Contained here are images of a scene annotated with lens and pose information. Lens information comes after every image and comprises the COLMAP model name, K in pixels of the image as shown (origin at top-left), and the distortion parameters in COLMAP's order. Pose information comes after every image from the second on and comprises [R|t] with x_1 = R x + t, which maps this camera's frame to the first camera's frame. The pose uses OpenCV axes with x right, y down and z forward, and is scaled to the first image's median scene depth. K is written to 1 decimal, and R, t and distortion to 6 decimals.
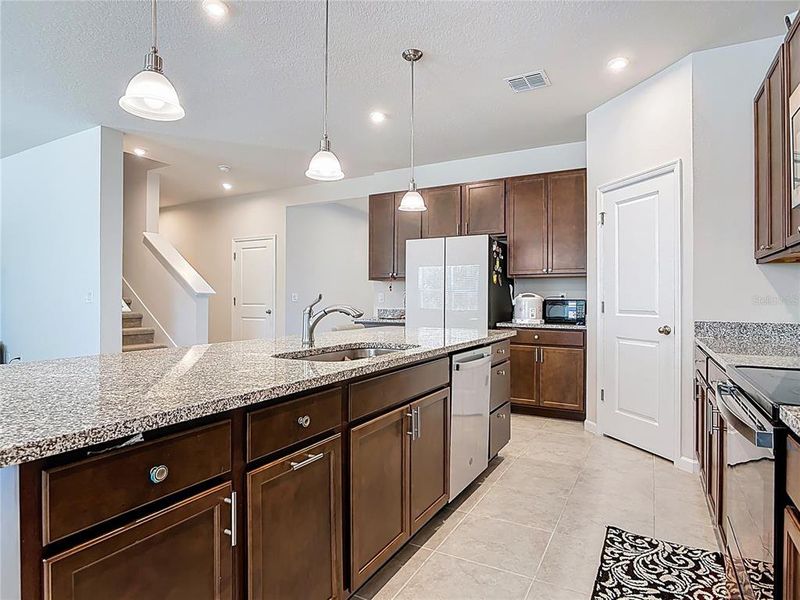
lens RADIAL K [[464.7, 0, 397.3], [0, 464.7, 291.9], [0, 0, 1]] dist [-0.014963, 0.004243]
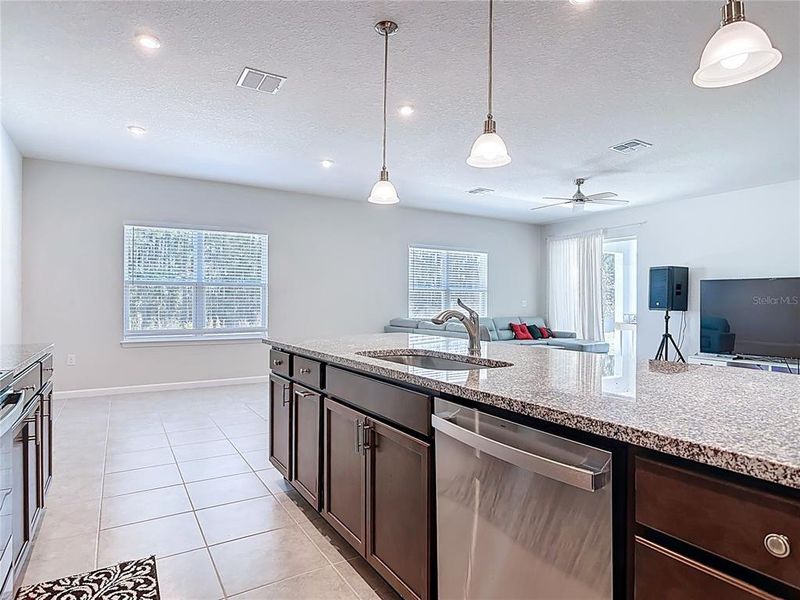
lens RADIAL K [[464.7, 0, 400.6], [0, 464.7, 306.4], [0, 0, 1]] dist [-0.014963, 0.004243]
pose [[-0.495522, 0.001803, -0.868593, 0.354312], [0.003190, 0.999995, 0.000256, 0.009328], [0.868589, -0.002644, -0.495525, 0.665876]]
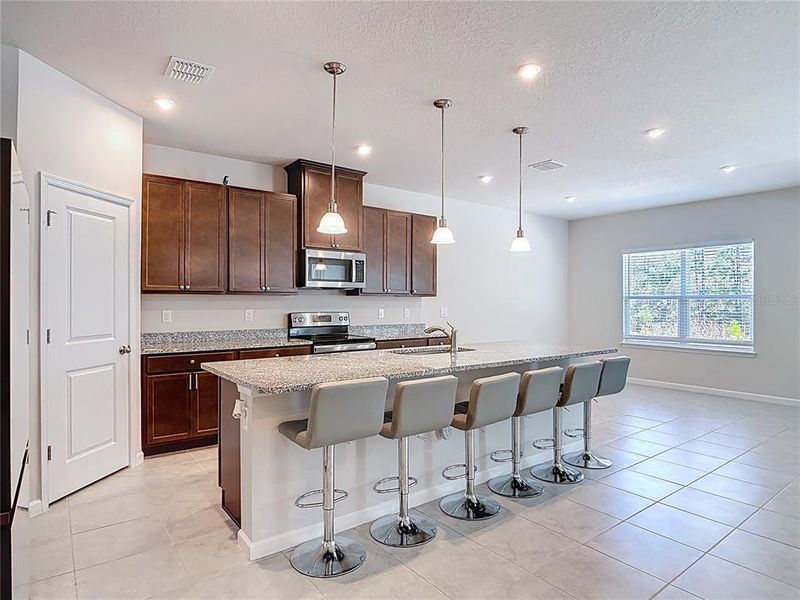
lens RADIAL K [[464.7, 0, 398.4], [0, 464.7, 297.4], [0, 0, 1]] dist [-0.014963, 0.004243]
pose [[-0.910323, 0.000556, 0.413897, -0.330248], [-0.009304, 0.999719, -0.021805, -0.016796], [-0.413793, -0.023701, -0.910062, 1.248468]]
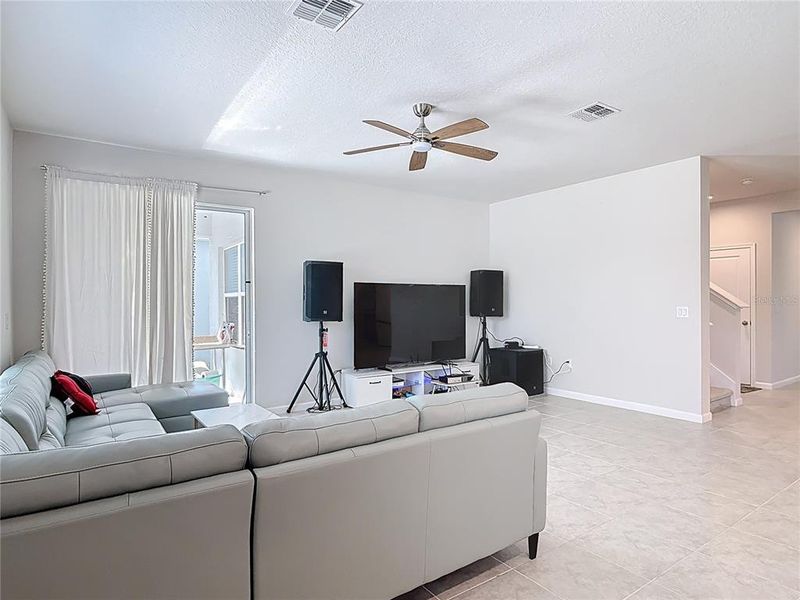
lens RADIAL K [[464.7, 0, 398.2], [0, 464.7, 299.8], [0, 0, 1]] dist [-0.014963, 0.004243]
pose [[0.895259, -0.003163, -0.445535, -0.785865], [0.010027, 0.999865, 0.013049, -0.041015], [0.445434, -0.016150, 0.895169, -0.300440]]
